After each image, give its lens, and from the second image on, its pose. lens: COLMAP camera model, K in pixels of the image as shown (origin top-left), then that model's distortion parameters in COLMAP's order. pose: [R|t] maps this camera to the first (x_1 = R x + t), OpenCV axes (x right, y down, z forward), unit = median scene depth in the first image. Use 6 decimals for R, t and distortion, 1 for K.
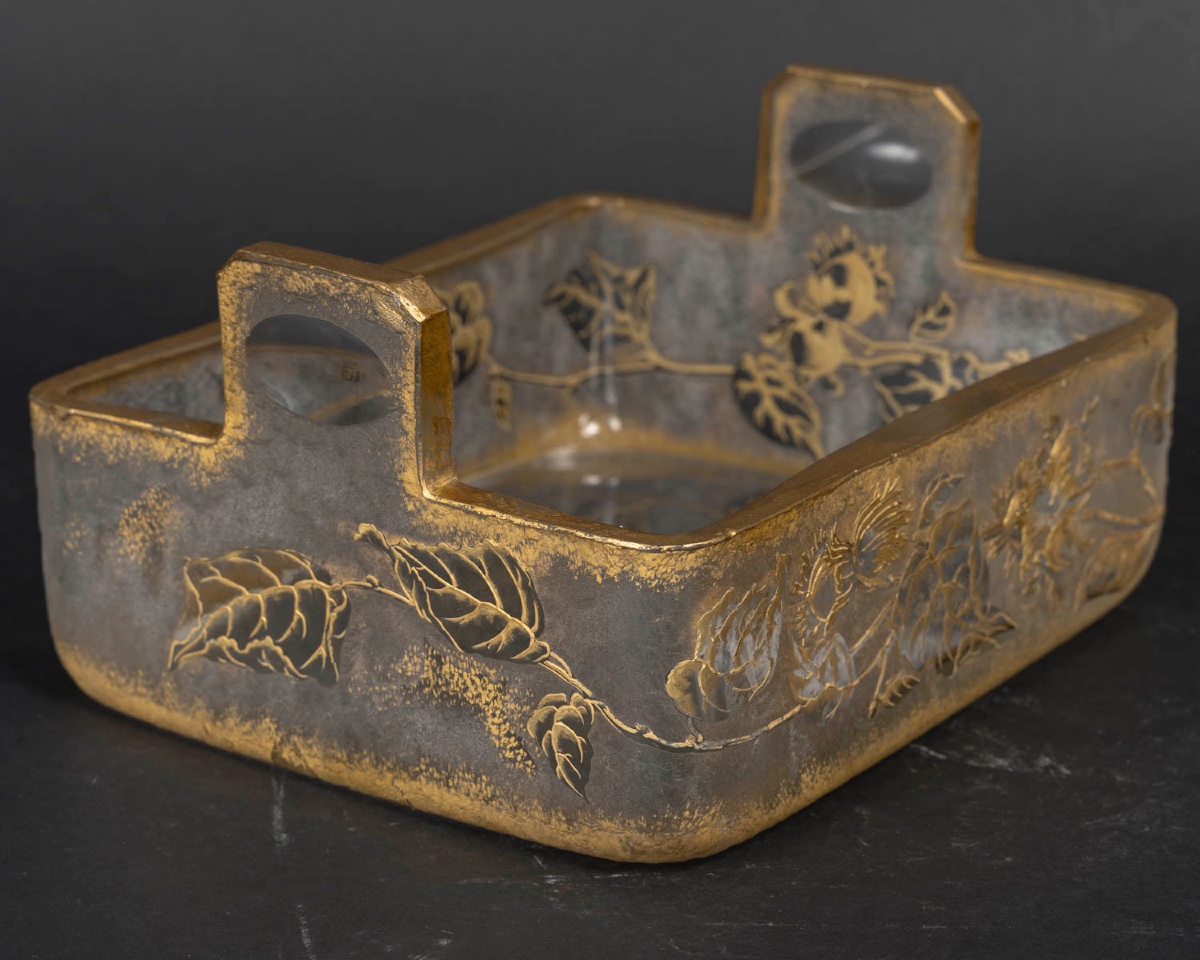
lens RADIAL K [[3149.7, 0, 600.0], [0, 3149.7, 480.0], [0, 0, 1]] dist [0.109581, 0.410881]
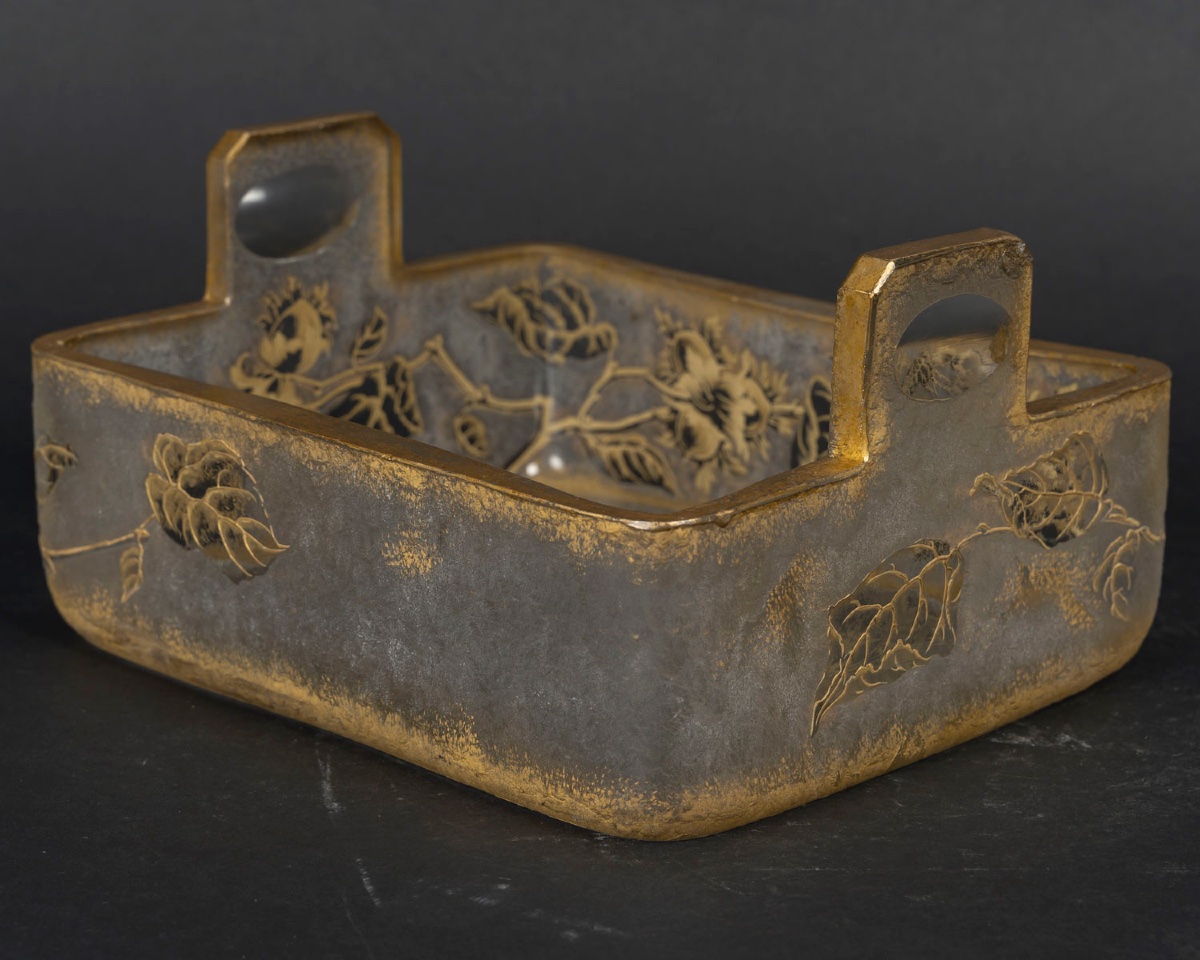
lens RADIAL K [[3309.7, 0, 600.0], [0, 3309.7, 480.0], [0, 0, 1]] dist [0.229018, 0.349306]
pose [[0.152157, -0.266391, 0.951779, -1.147477], [0.328167, 0.921976, 0.205587, -0.254265], [-0.932285, 0.281061, 0.227706, 0.851953]]
